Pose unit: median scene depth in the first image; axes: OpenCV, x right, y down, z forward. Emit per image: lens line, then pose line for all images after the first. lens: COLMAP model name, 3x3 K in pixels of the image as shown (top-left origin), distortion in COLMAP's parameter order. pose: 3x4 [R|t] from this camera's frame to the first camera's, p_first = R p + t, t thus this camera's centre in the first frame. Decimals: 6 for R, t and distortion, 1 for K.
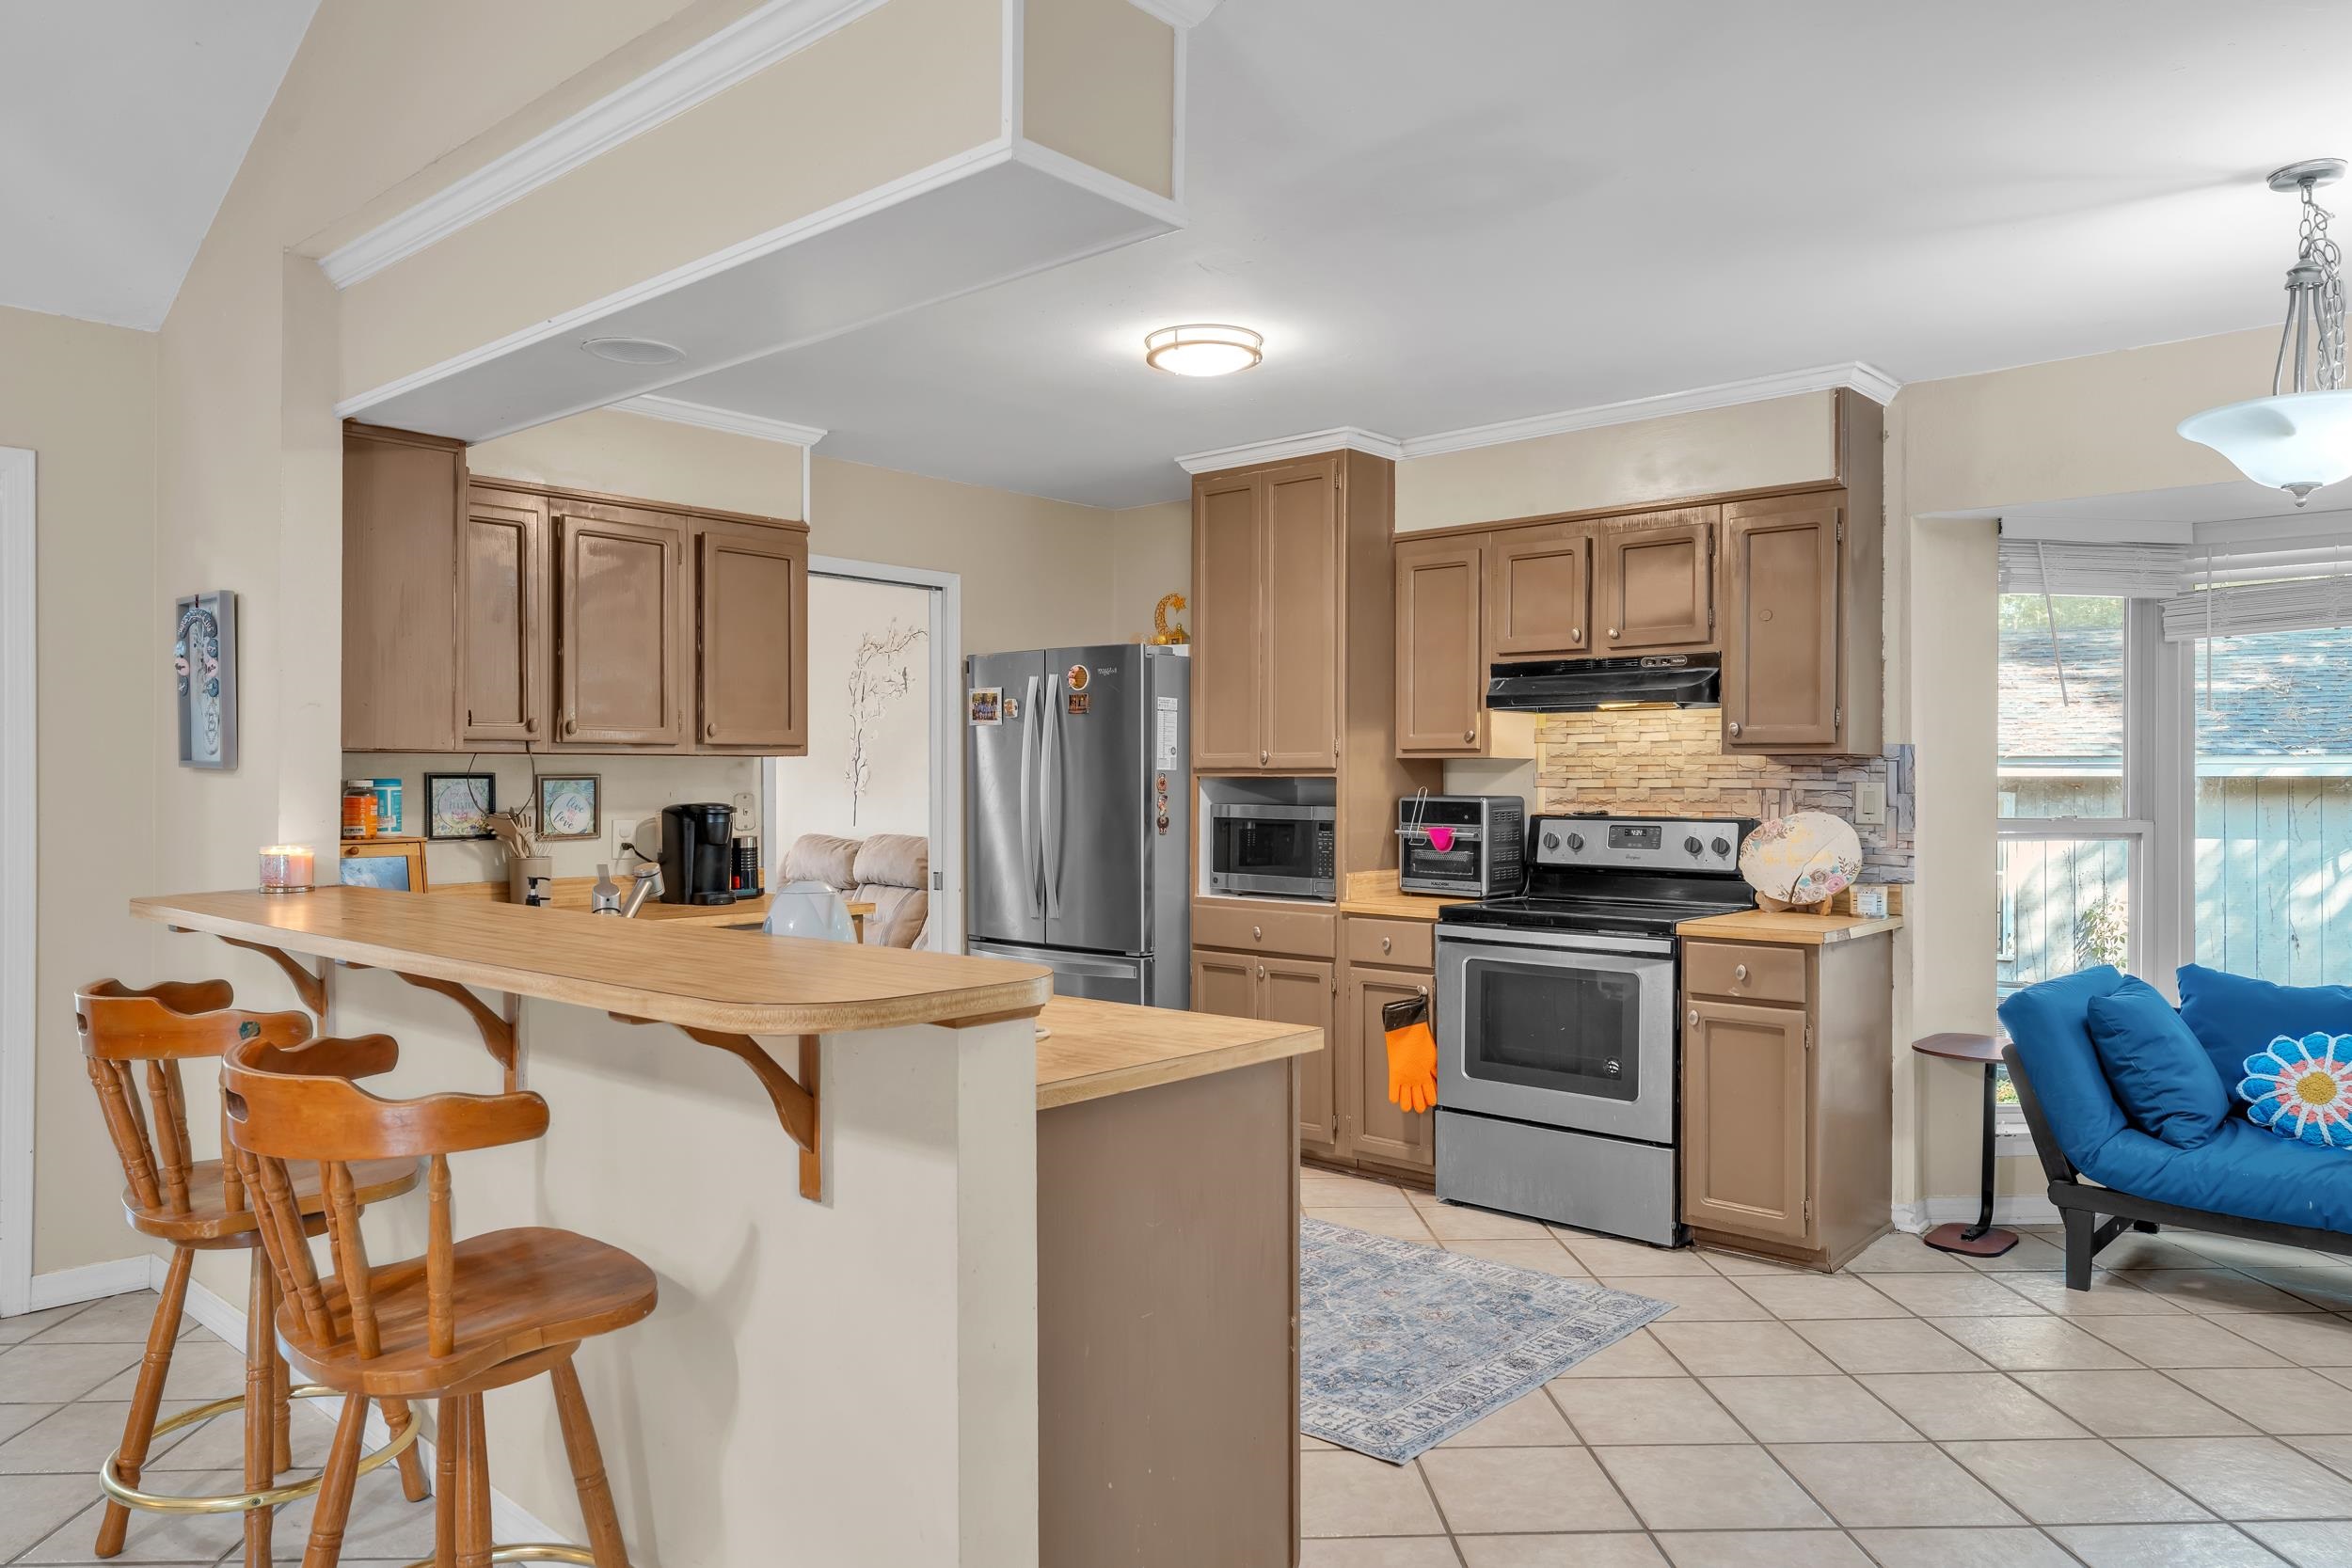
lens RADIAL K [[1544.6, 0, 1176.6], [0, 1544.6, 773.3], [0, 0, 1]] dist [0.007313, 0.001260]
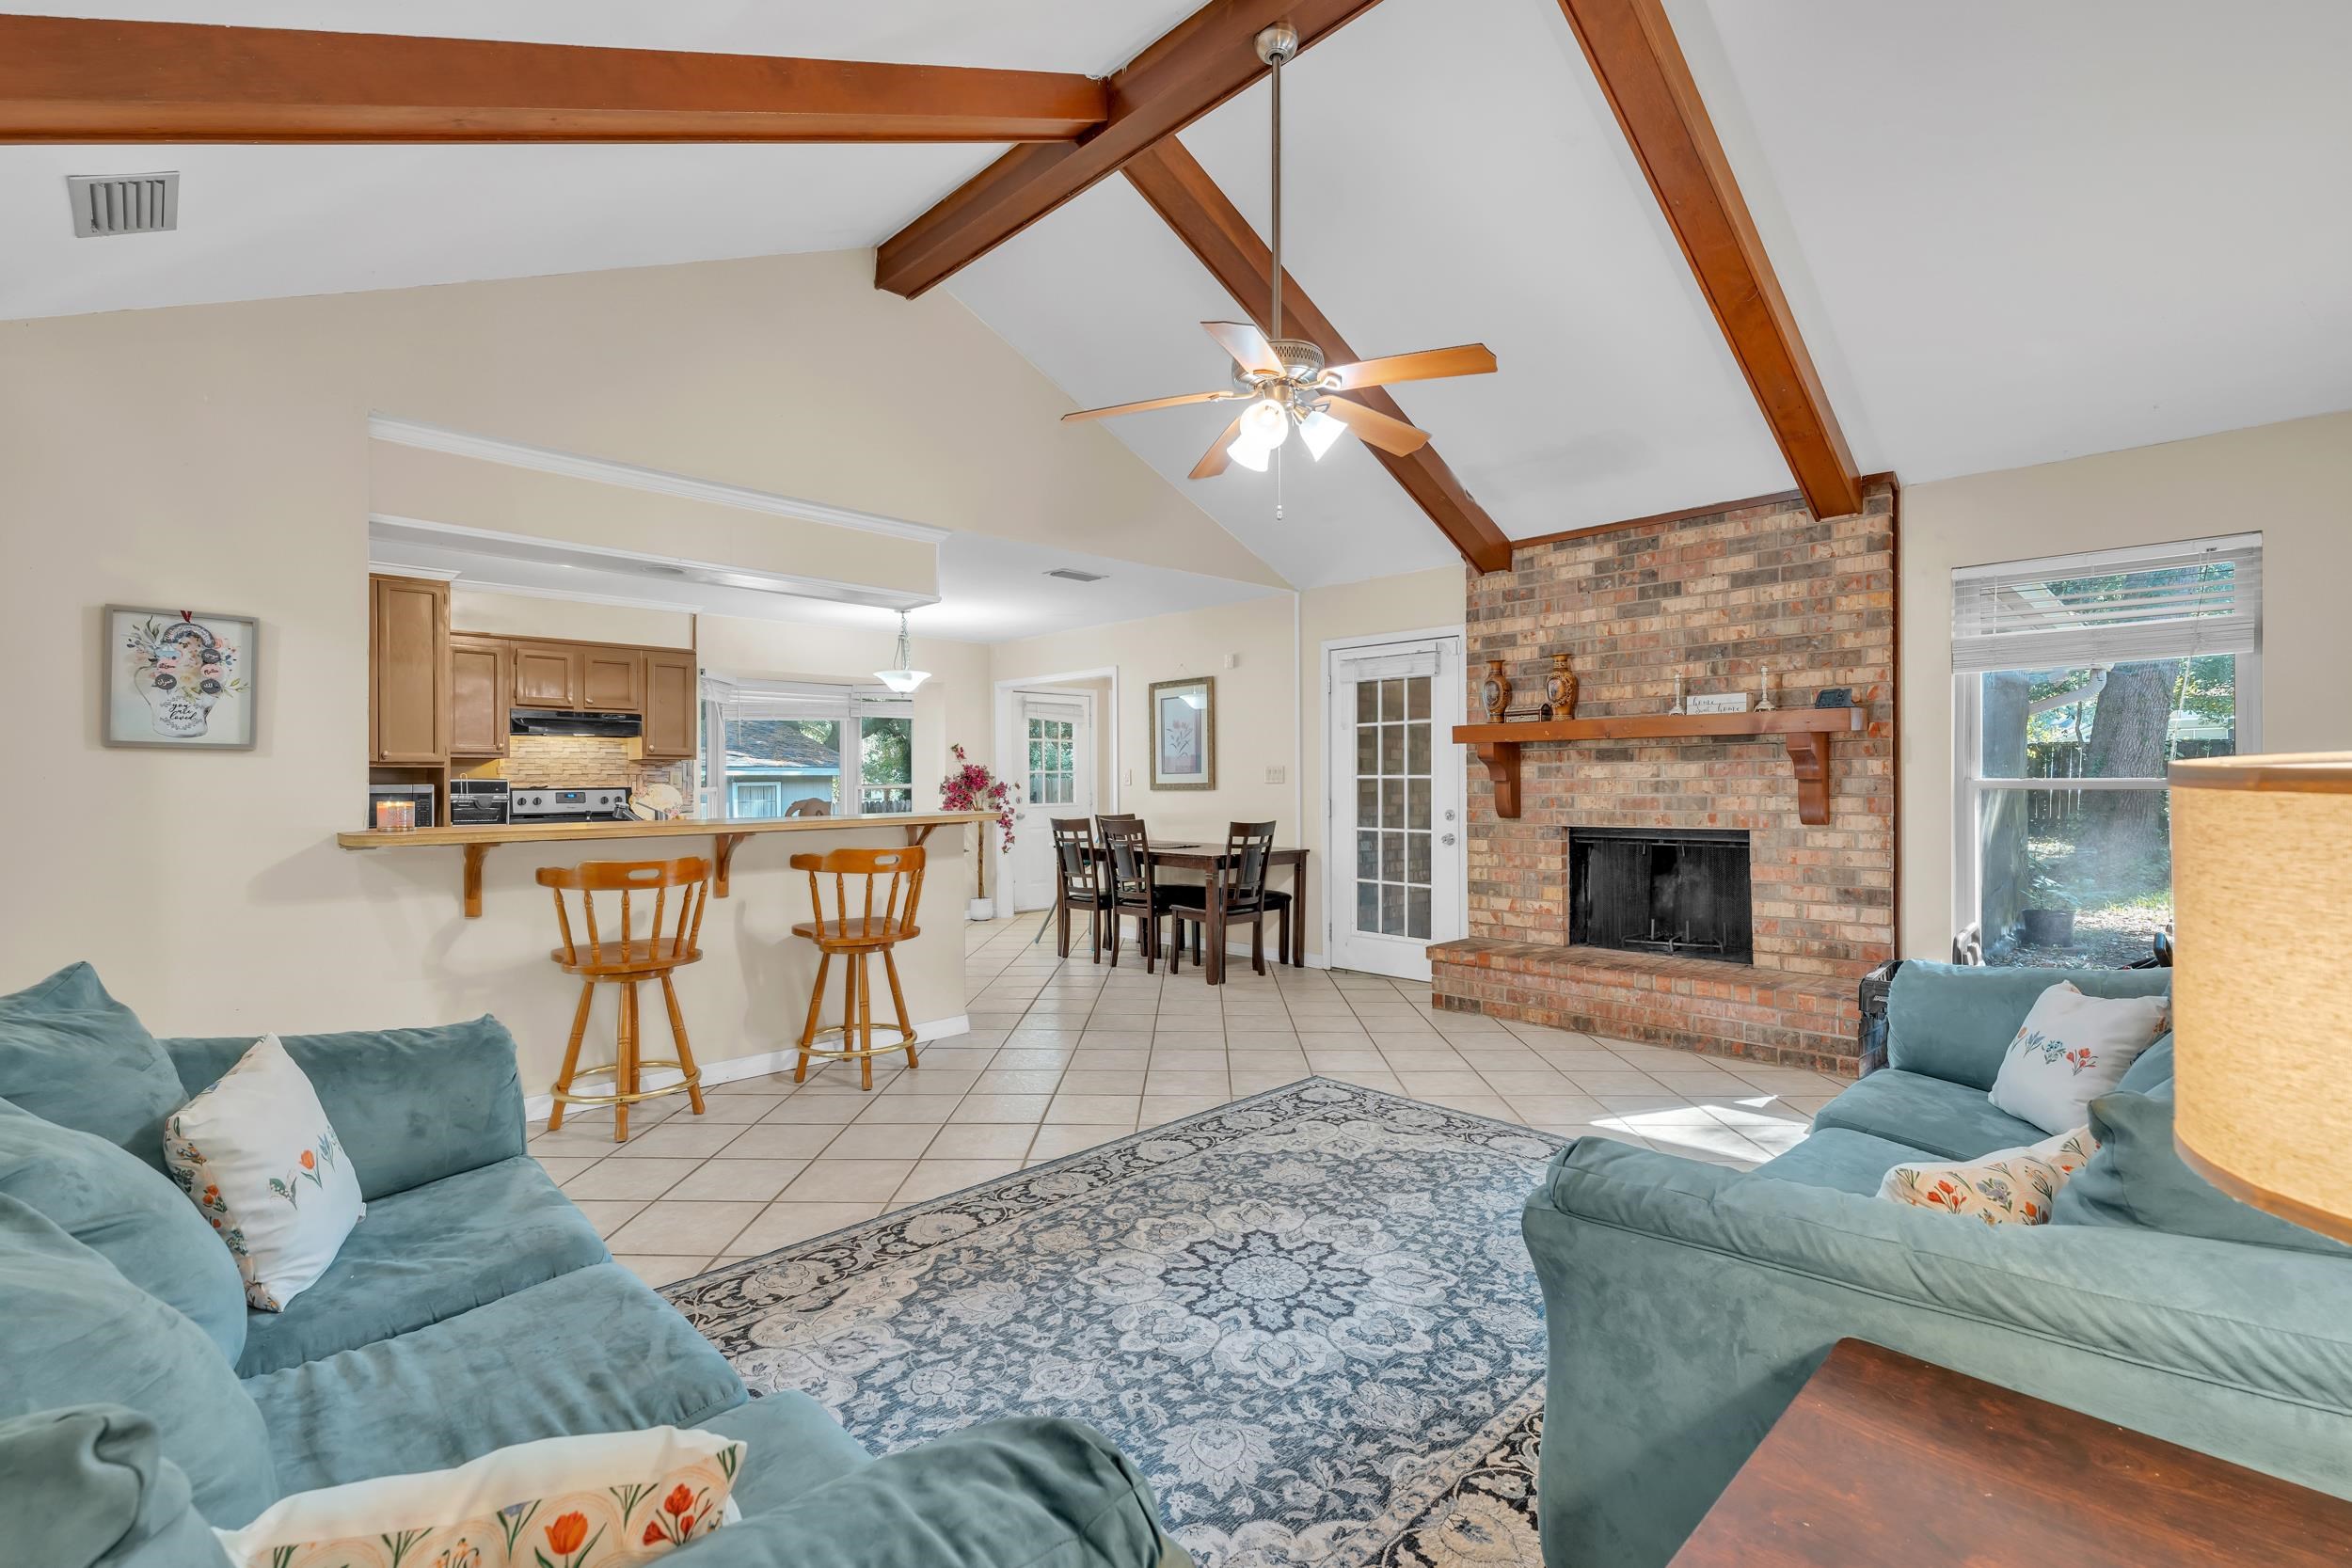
lens RADIAL K [[1043.7, 0, 1172.9], [0, 1043.7, 780.1], [0, 0, 1]] dist [-0.000256, 0.000036]
pose [[0.065527, -0.001564, 0.997850, -1.088692], [0.001410, 0.999998, 0.001475, 0.017176], [-0.997850, 0.001310, 0.065529, 0.103599]]
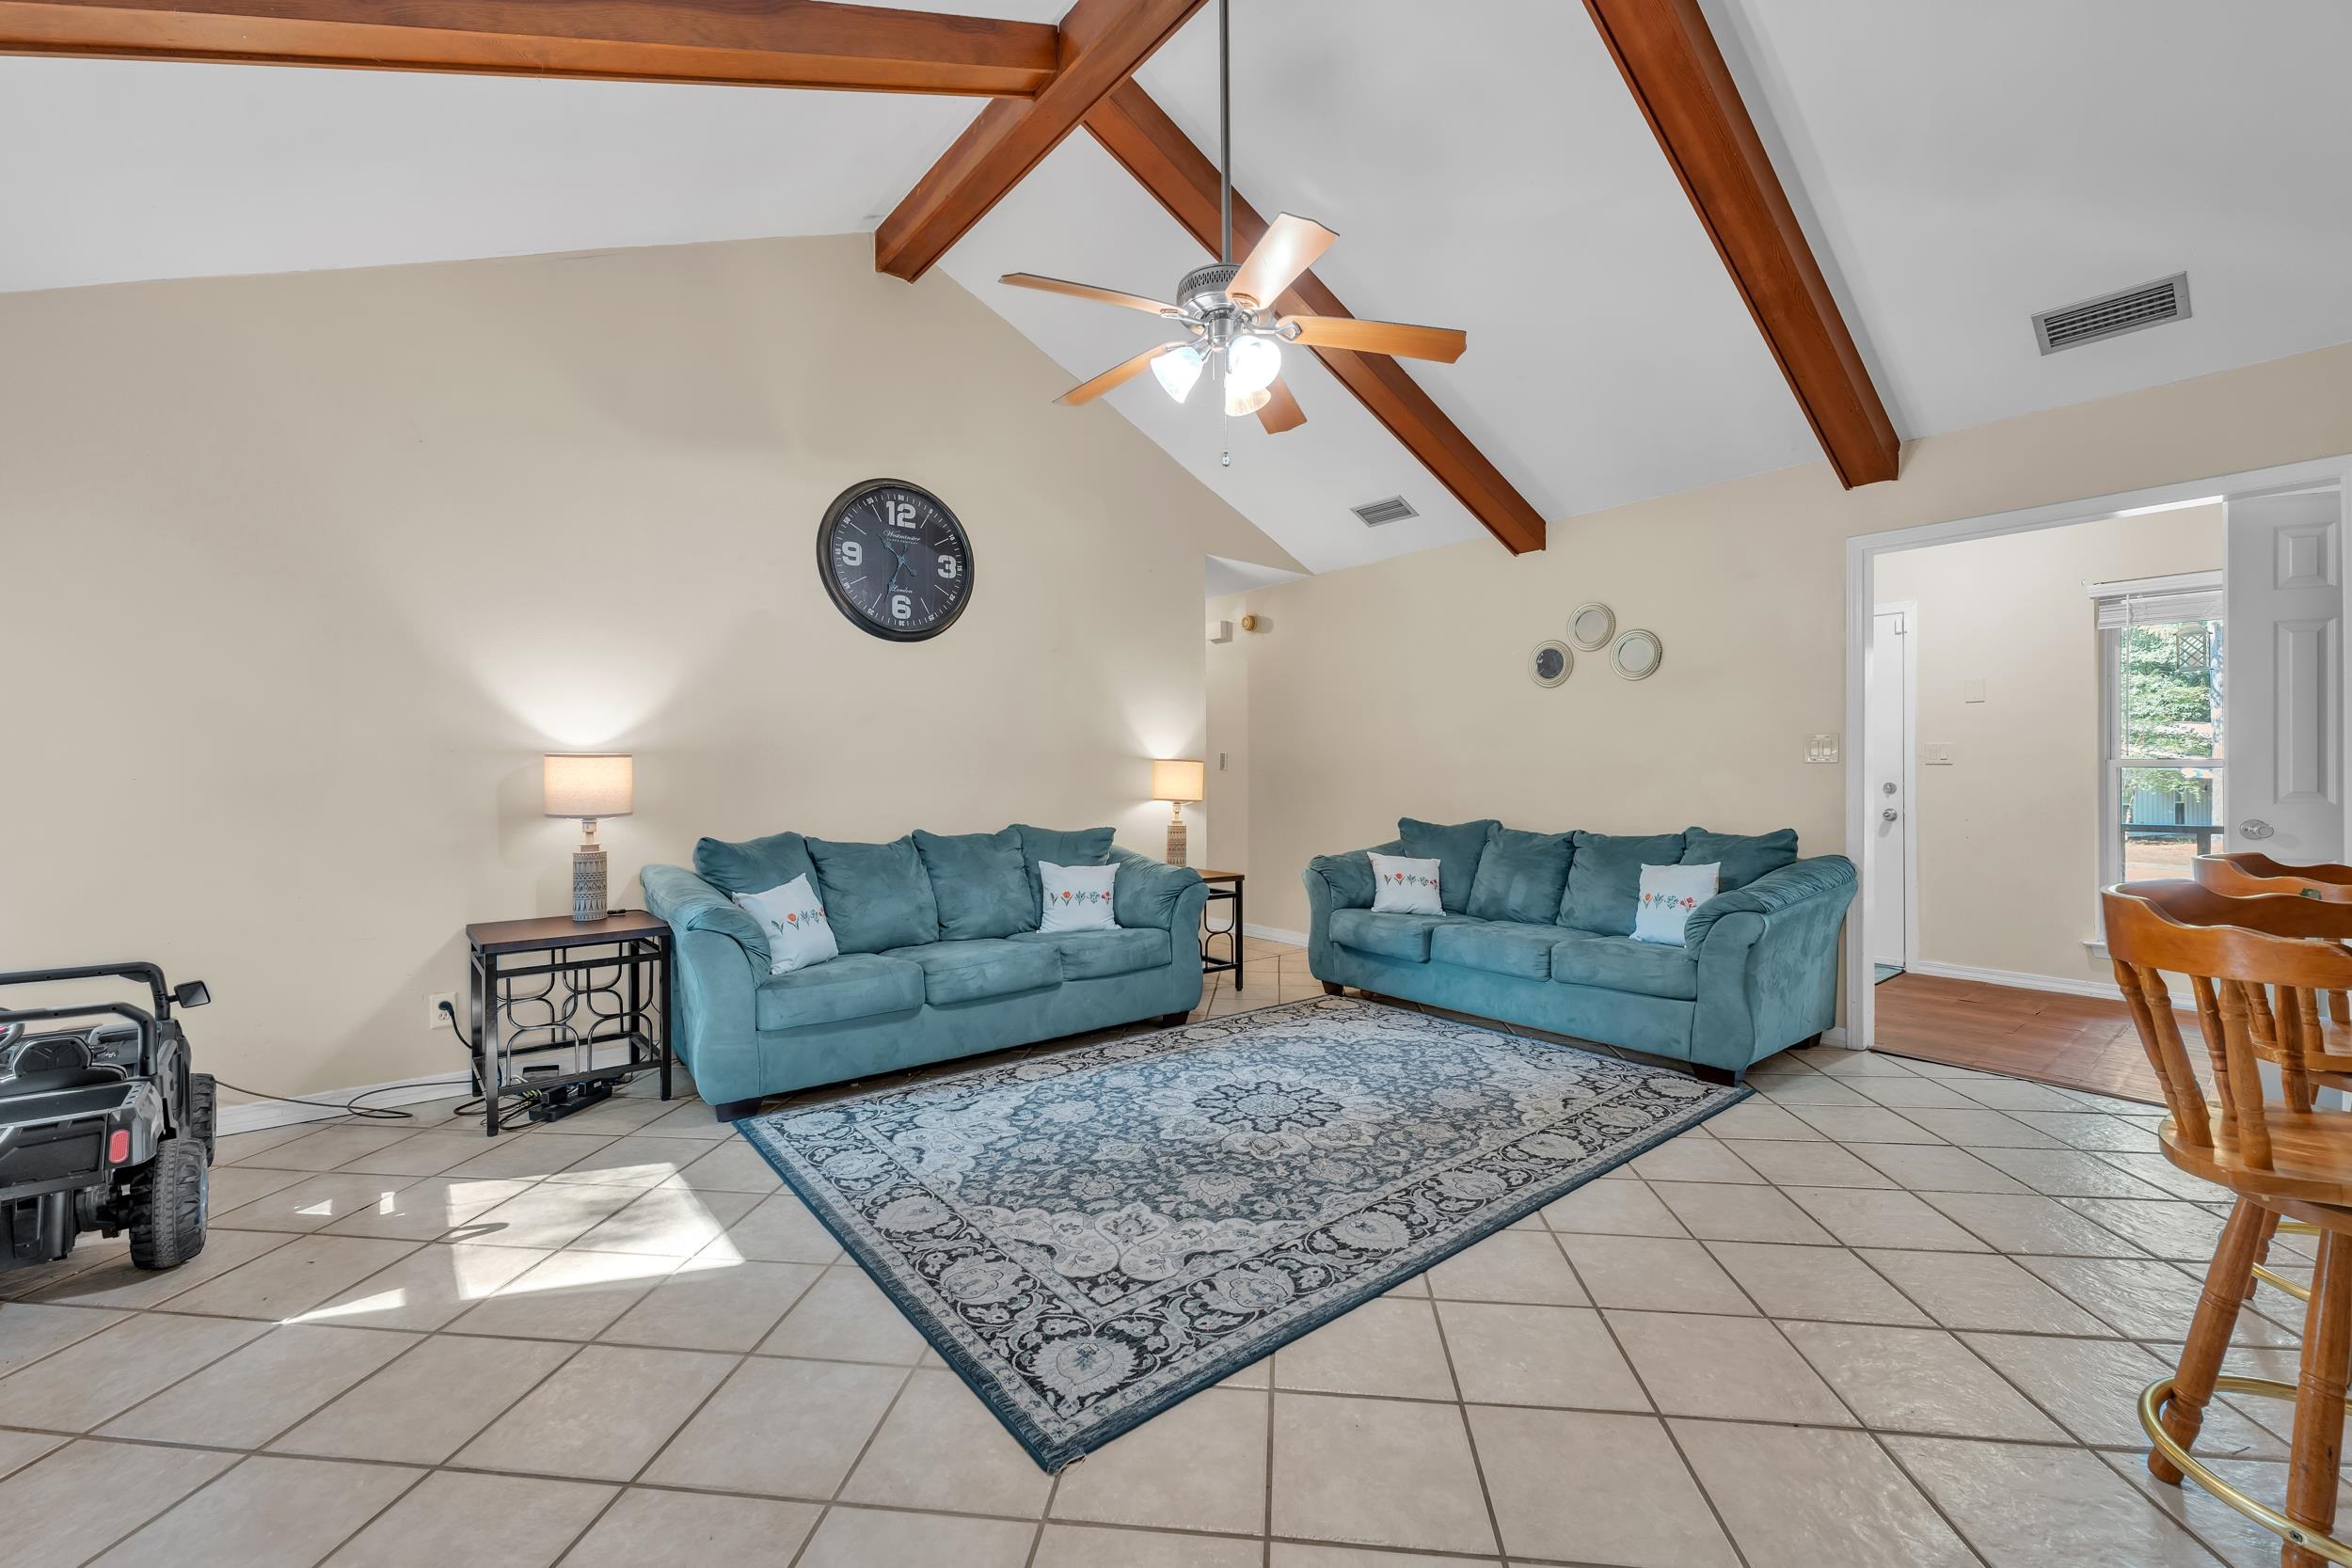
lens RADIAL K [[943.0, 0, 1174.4], [0, 943.0, 779.4], [0, 0, 1]] dist [0.002284, 0.000266]
pose [[-0.157886, 0.002970, -0.987453, 0.125706], [0.008589, 0.999962, 0.001634, 0.035489], [0.987420, -0.008224, -0.157905, 0.134739]]
